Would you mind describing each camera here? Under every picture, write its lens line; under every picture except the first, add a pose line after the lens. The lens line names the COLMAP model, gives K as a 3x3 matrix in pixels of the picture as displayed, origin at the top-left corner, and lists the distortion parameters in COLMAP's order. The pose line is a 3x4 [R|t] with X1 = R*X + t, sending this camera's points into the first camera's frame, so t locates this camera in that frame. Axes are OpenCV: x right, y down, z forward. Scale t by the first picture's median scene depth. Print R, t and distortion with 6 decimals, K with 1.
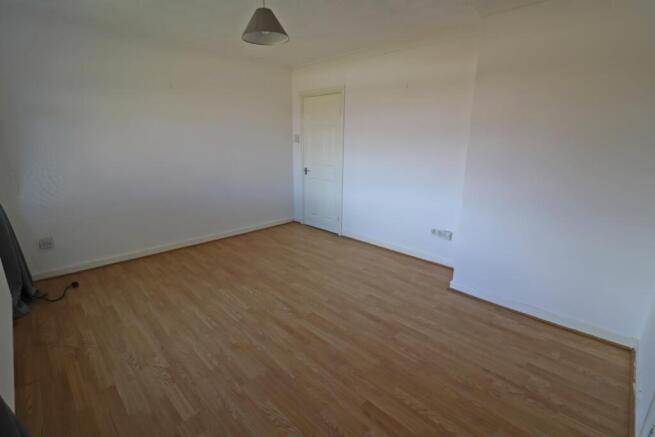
lens RADIAL K [[306.7, 0, 330.1], [0, 306.7, 220.2], [0, 0, 1]] dist [-0.008955, -0.006259]
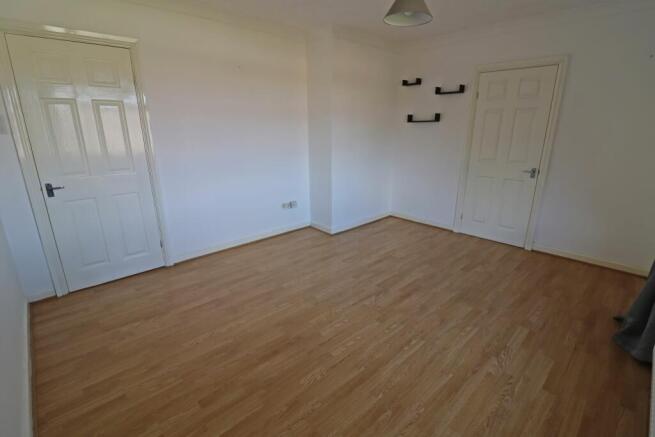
lens RADIAL K [[306.7, 0, 330.0], [0, 306.7, 217.3], [0, 0, 1]] dist [-0.008955, -0.006259]
pose [[0.027673, -0.292415, 0.955891, -1.054689], [0.253946, 0.926942, 0.276208, -0.270251], [-0.966823, 0.235101, 0.099909, 1.015334]]
